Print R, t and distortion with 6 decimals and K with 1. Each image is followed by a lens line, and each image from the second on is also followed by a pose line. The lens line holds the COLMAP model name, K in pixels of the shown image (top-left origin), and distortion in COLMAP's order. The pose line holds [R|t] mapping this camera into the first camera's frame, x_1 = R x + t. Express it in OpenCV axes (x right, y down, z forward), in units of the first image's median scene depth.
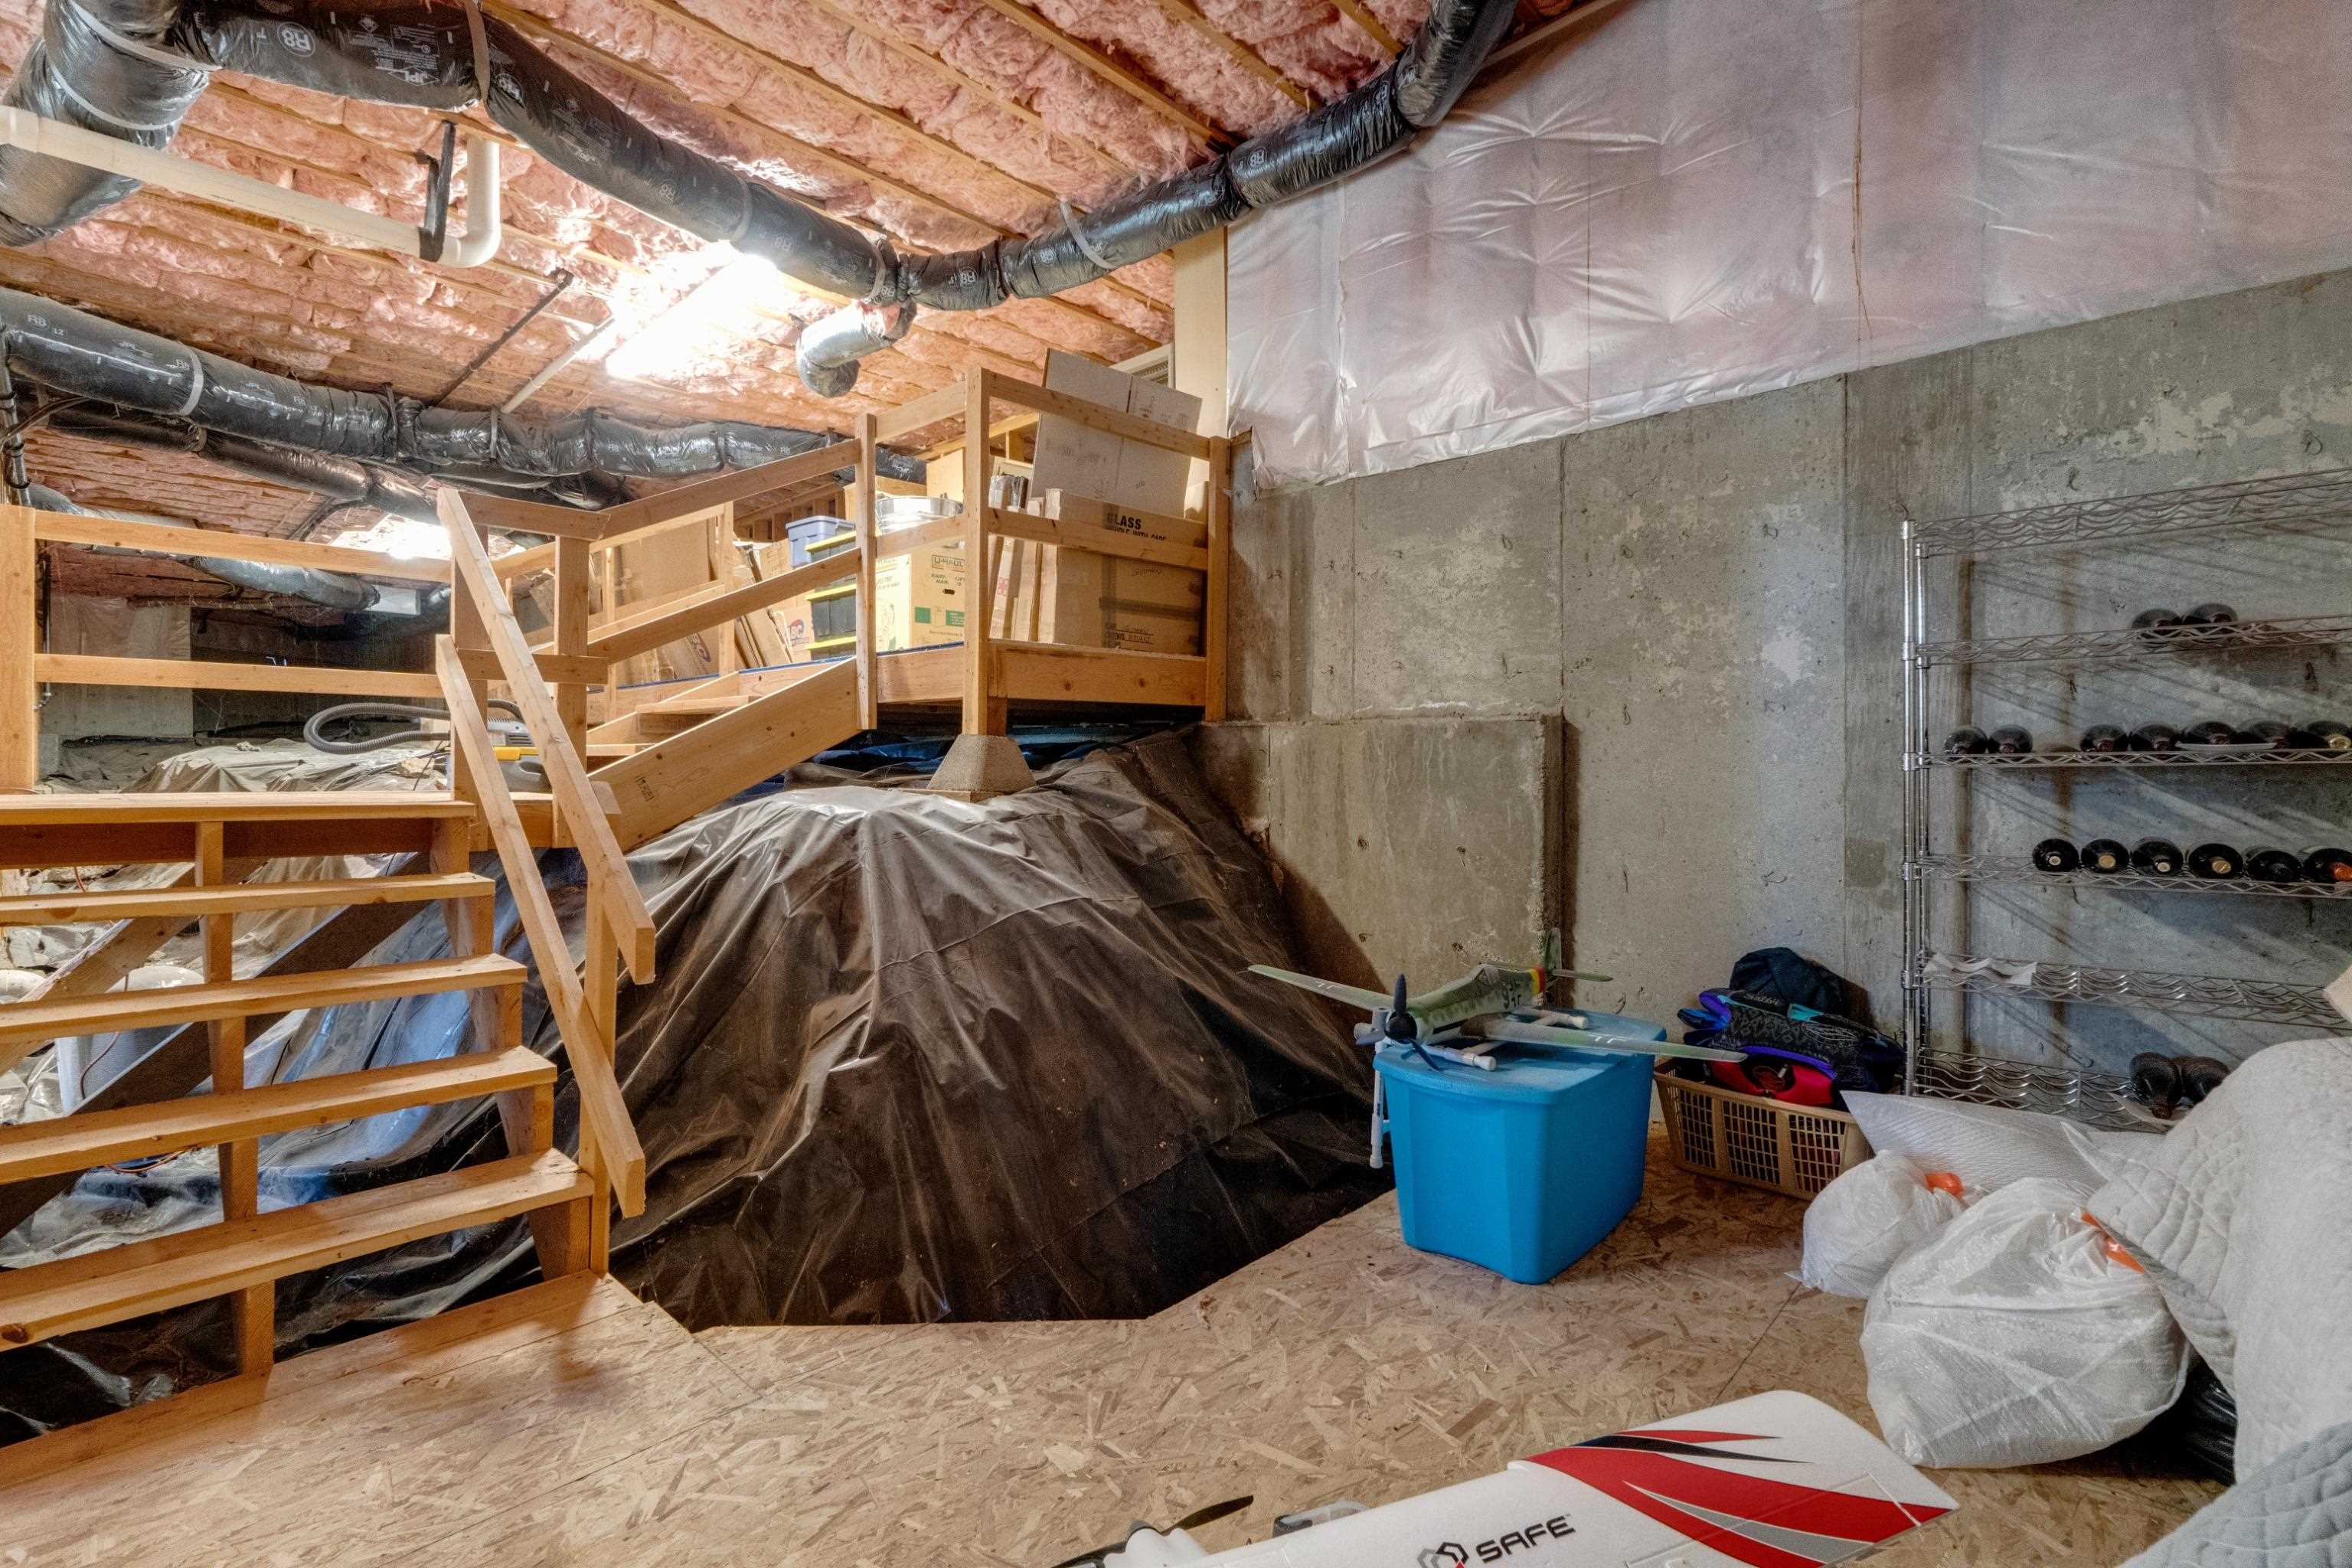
lens RADIAL K [[1086.4, 0, 1184.8], [0, 1086.4, 782.3], [0, 0, 1]] dist [-0.002212, -0.000214]
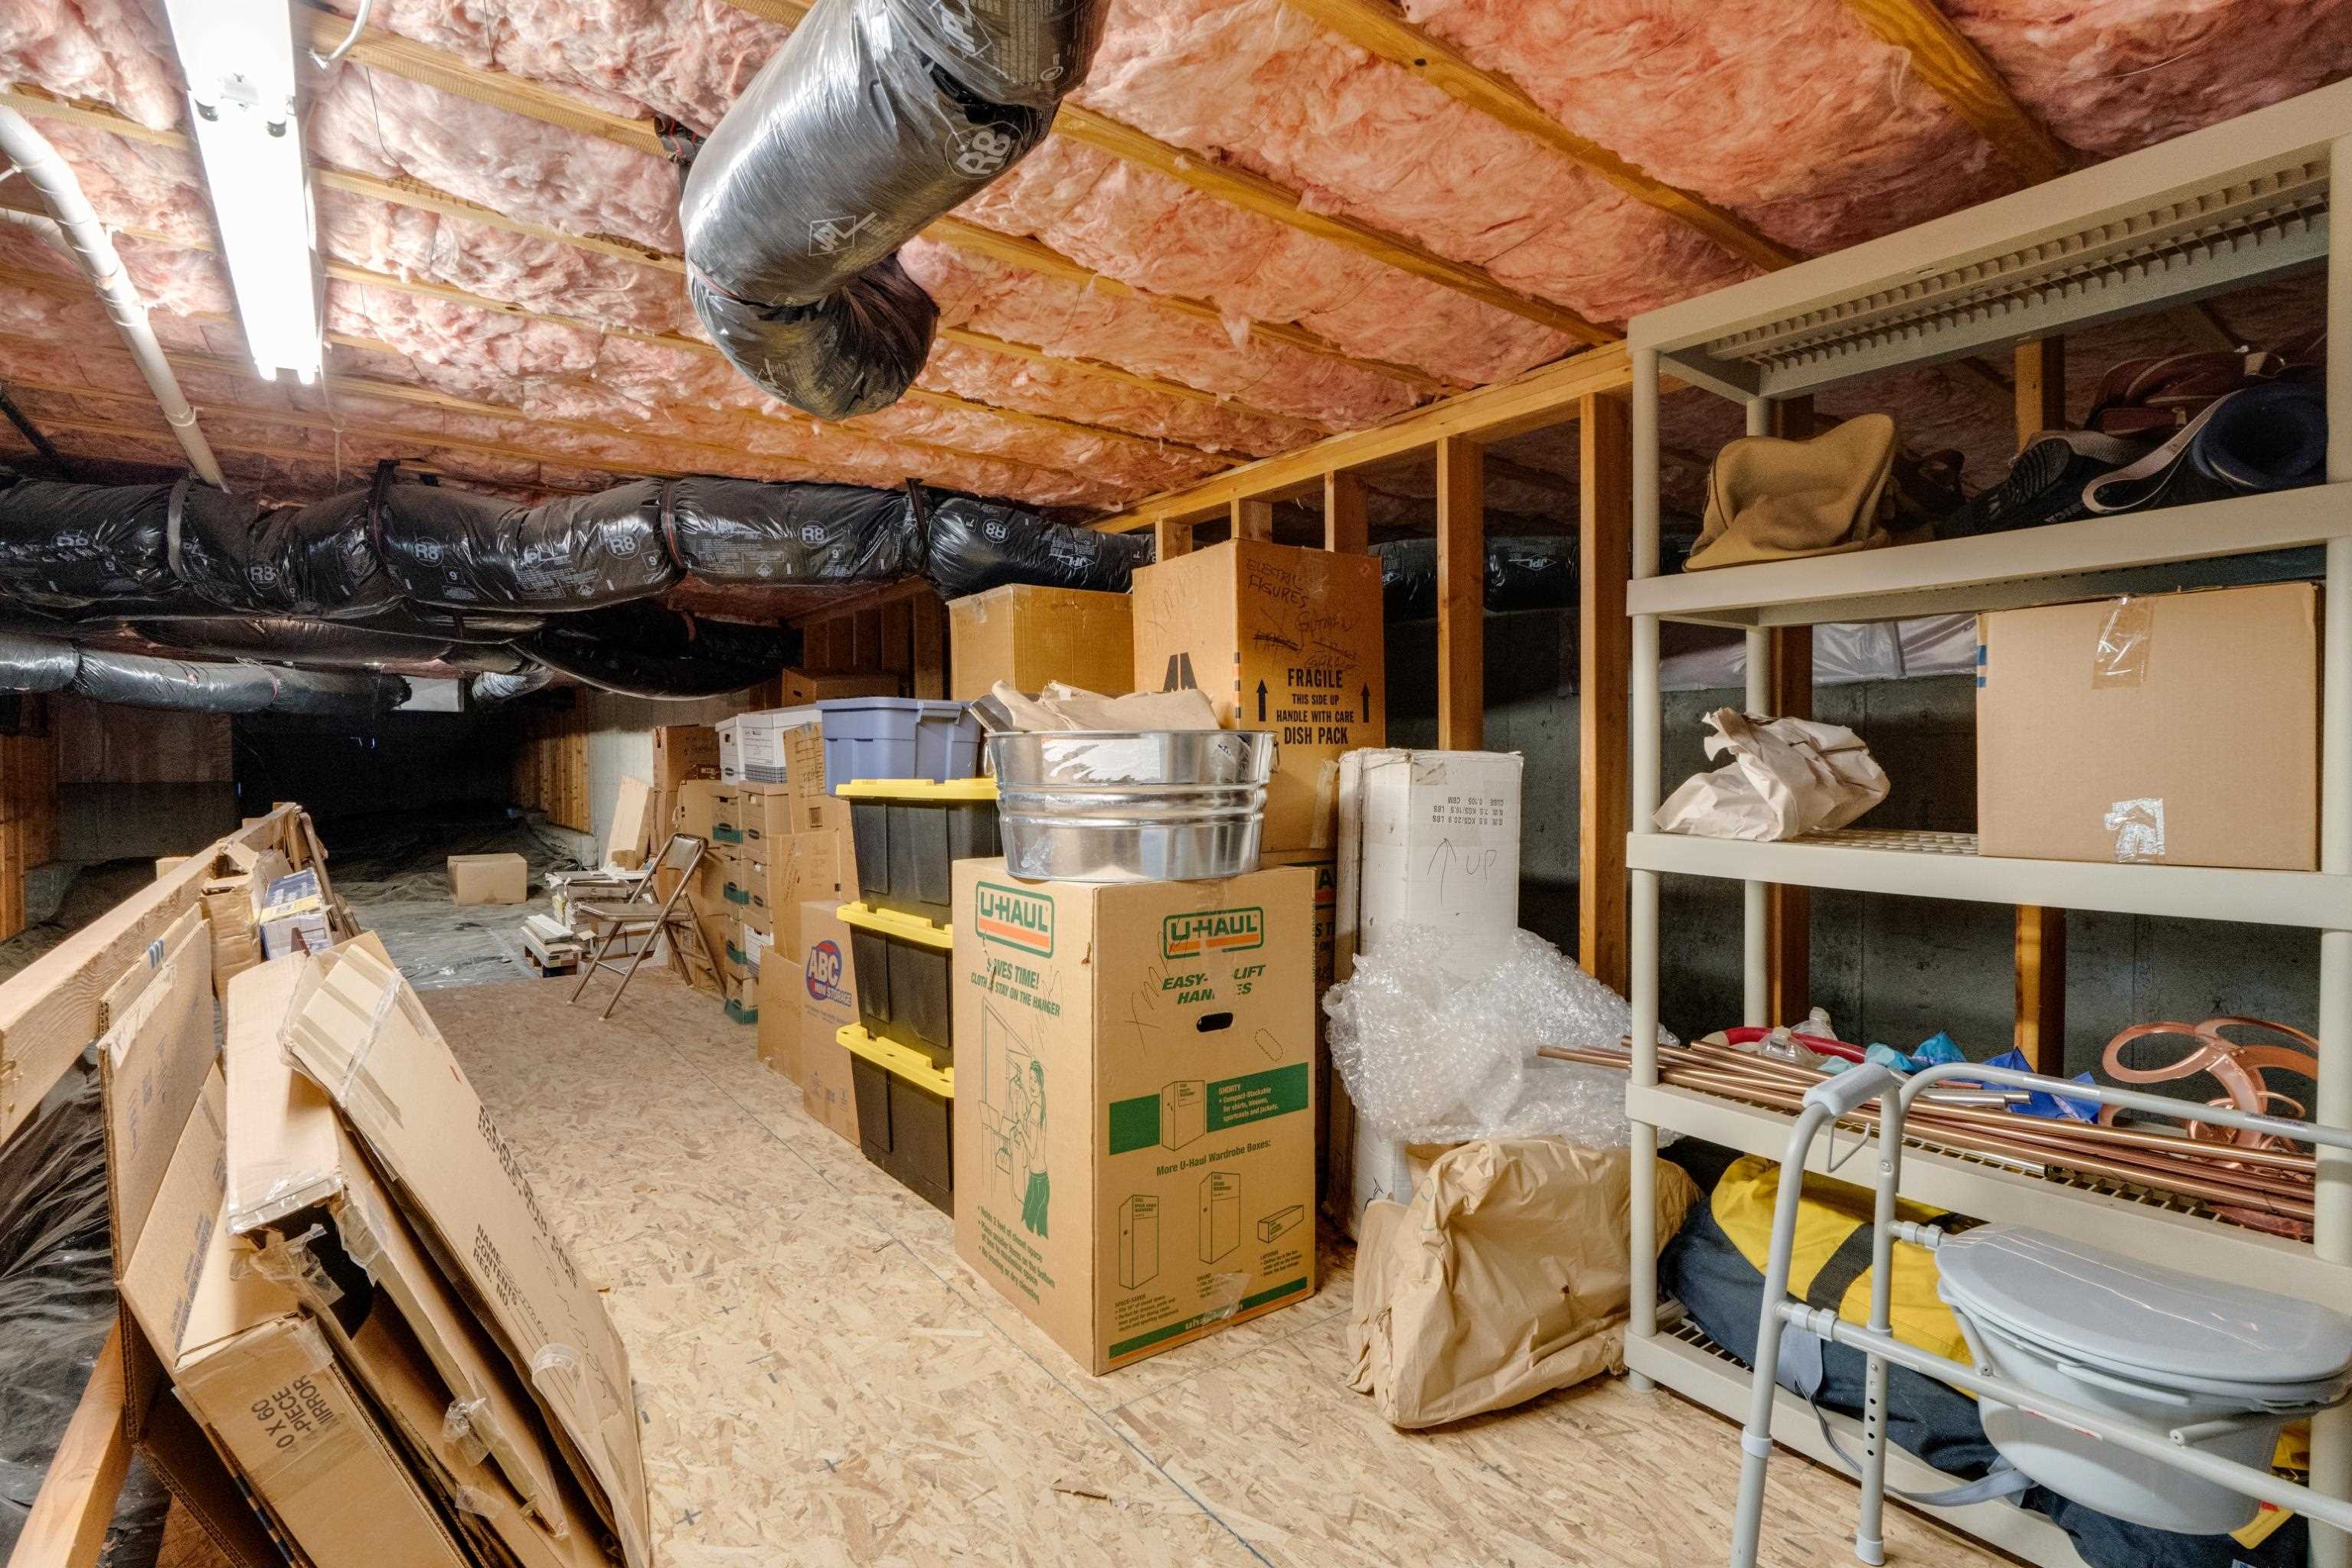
lens RADIAL K [[1086.4, 0, 1164.7], [0, 1086.4, 781.4], [0, 0, 1]] dist [-0.002212, -0.000214]
pose [[0.985526, 0.005007, -0.169448, -0.159349], [-0.002930, 0.999918, 0.012503, -0.220572], [0.169497, -0.011826, 0.985460, 0.615678]]
